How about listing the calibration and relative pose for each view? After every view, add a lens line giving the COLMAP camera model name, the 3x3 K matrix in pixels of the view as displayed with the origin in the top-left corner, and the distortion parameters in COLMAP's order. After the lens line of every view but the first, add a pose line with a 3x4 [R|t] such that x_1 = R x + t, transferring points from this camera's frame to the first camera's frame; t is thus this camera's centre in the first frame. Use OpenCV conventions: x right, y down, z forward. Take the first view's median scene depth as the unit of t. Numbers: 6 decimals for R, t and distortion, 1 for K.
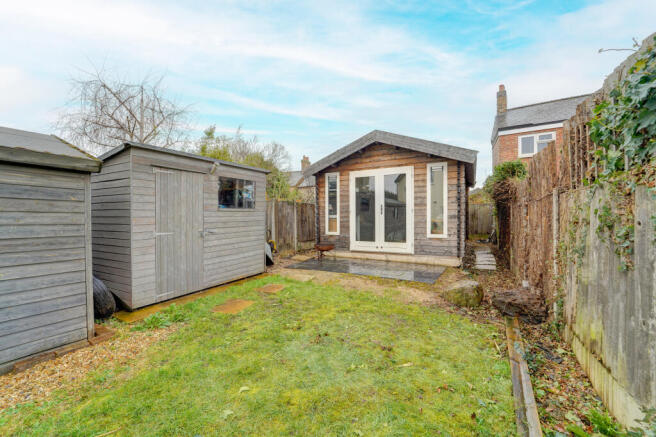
lens RADIAL K [[276.0, 0, 328.0], [0, 276.0, 218.5], [0, 0, 1]] dist [-0.023520, -0.000325]
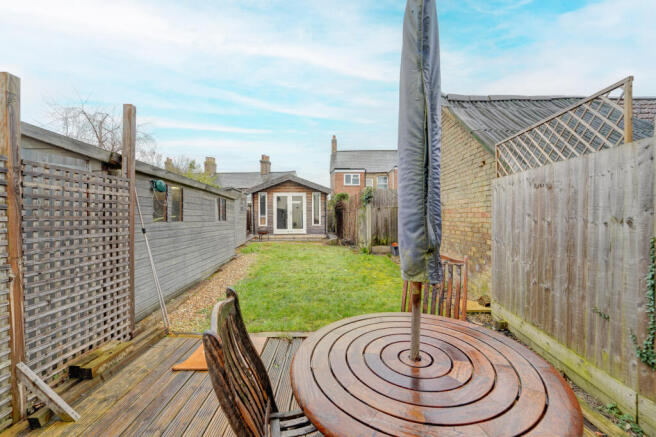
lens RADIAL K [[267.6, 0, 328.0], [0, 267.6, 218.5], [0, 0, 1]] dist [-0.026755, -0.000238]
pose [[0.842893, -0.002645, 0.538074, -0.611968], [0.005919, 0.999973, -0.004356, 0.018010], [-0.538048, 0.006857, 0.842886, -0.779874]]
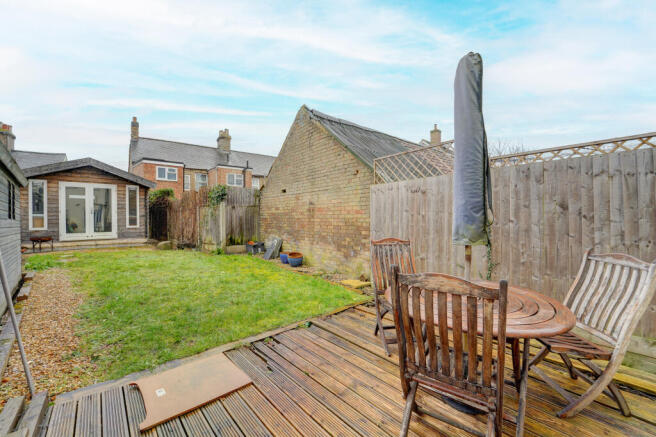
lens RADIAL K [[267.6, 0, 328.0], [0, 267.6, 218.5], [0, 0, 1]] dist [-0.026755, -0.000238]
pose [[0.283890, -0.000008, 0.958857, -0.768155], [0.013239, 0.999905, -0.003911, 0.030144], [-0.958765, 0.013804, 0.283863, -0.602600]]
